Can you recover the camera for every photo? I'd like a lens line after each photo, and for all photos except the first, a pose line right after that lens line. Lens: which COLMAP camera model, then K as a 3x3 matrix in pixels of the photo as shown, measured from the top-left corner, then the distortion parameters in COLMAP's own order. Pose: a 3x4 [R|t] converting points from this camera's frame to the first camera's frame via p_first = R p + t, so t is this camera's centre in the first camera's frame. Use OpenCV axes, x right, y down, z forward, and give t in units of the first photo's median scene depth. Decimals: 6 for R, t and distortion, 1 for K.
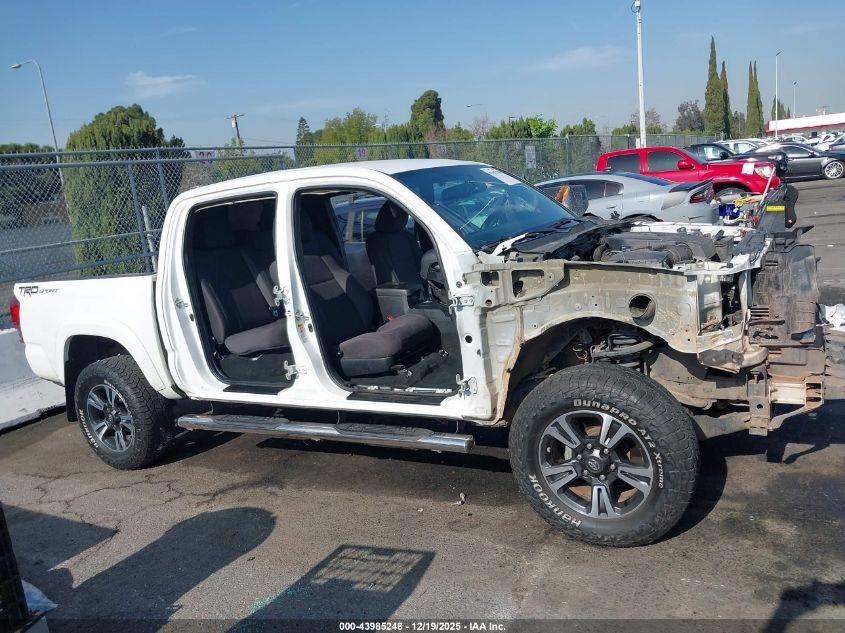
lens RADIAL K [[675.8, 0, 424.1], [0, 675.8, 316.6], [0, 0, 1]] dist [0.015707, -0.030276]
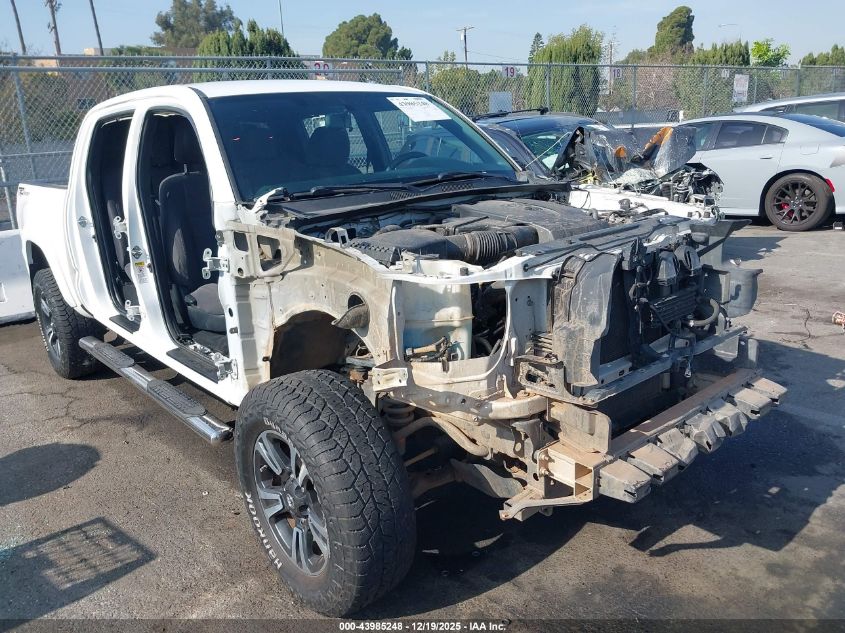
lens RADIAL K [[675.8, 0, 422.1], [0, 675.8, 315.4], [0, 0, 1]] dist [0.015707, -0.030276]
pose [[0.942185, 0.158592, -0.295189, 0.425995], [-0.125417, 0.983782, 0.128235, -0.078104], [0.310739, -0.083799, 0.946794, 0.243636]]
